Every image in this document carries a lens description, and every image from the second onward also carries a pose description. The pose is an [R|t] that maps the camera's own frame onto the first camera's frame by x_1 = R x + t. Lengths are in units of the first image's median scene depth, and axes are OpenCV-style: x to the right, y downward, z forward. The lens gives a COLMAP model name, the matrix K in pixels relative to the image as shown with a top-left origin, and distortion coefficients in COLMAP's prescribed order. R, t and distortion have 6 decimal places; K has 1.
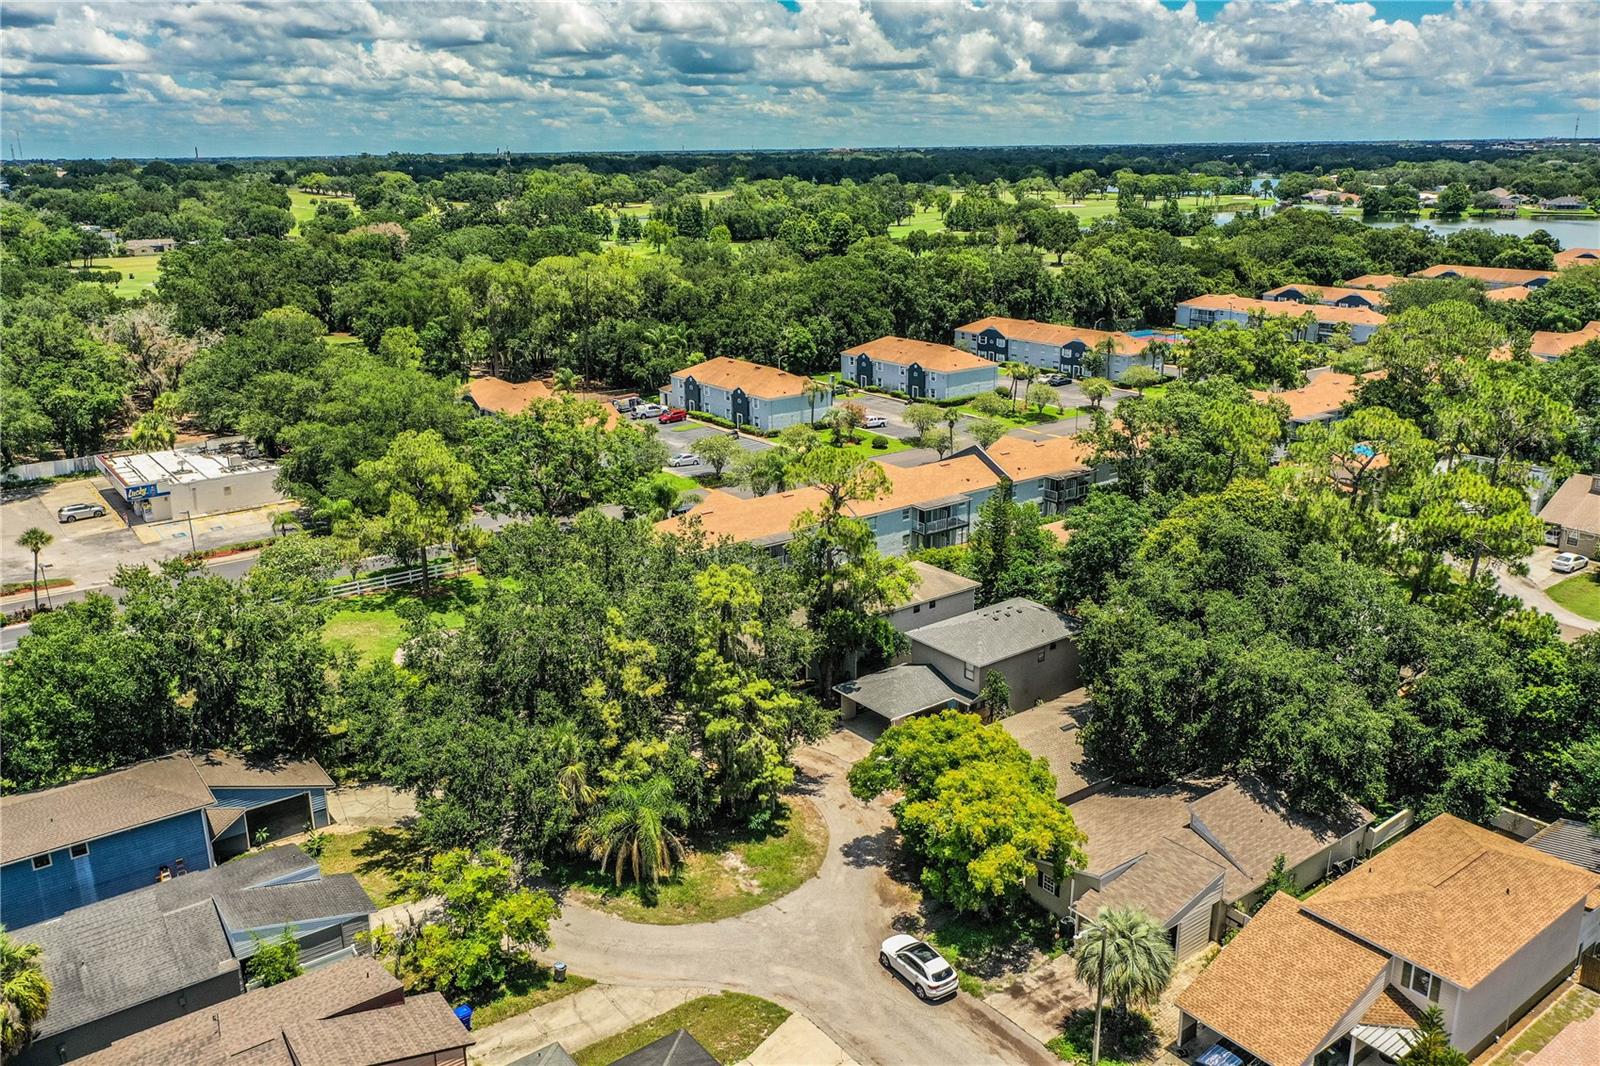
lens RADIAL K [[1230.4, 0, 800.0], [0, 1230.4, 533.0], [0, 0, 1]] dist [0.036306, -0.000727]
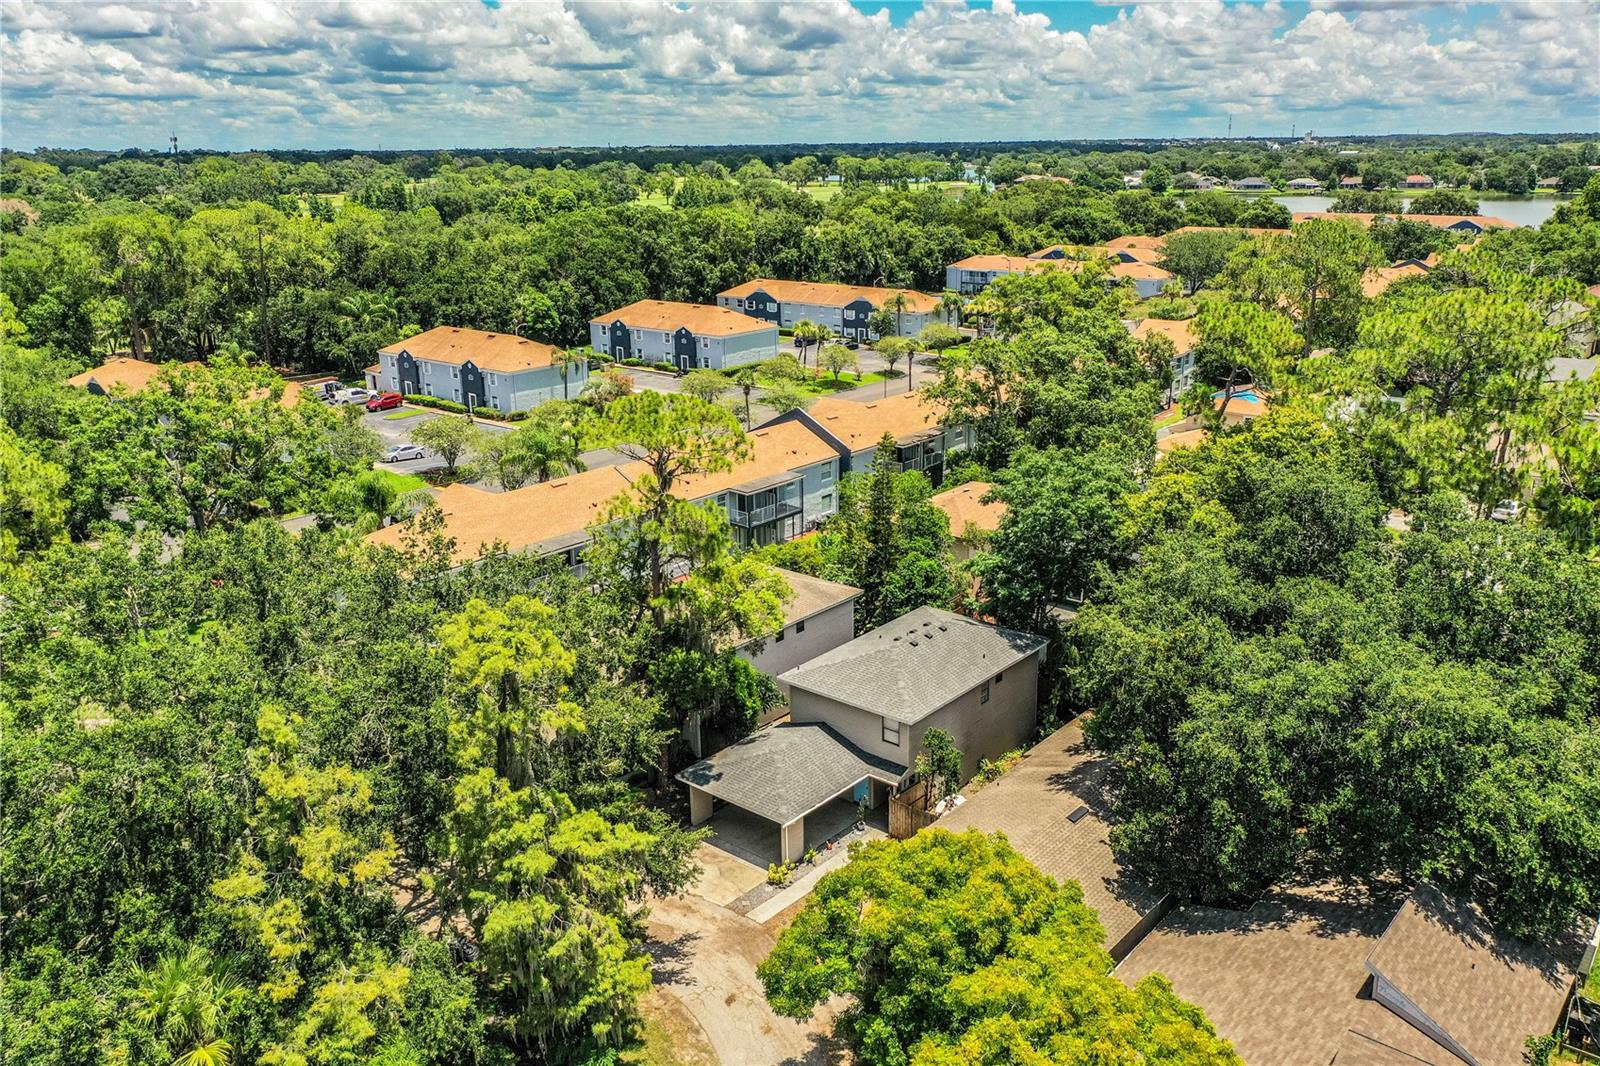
lens RADIAL K [[1244.2, 0, 800.0], [0, 1244.2, 533.0], [0, 0, 1]] dist [0.003008, -0.002883]
pose [[0.975582, -0.065584, 0.209614, -0.026044], [0.065584, 0.997823, 0.006960, 0.001524], [-0.209615, 0.006957, 0.977759, 0.265216]]
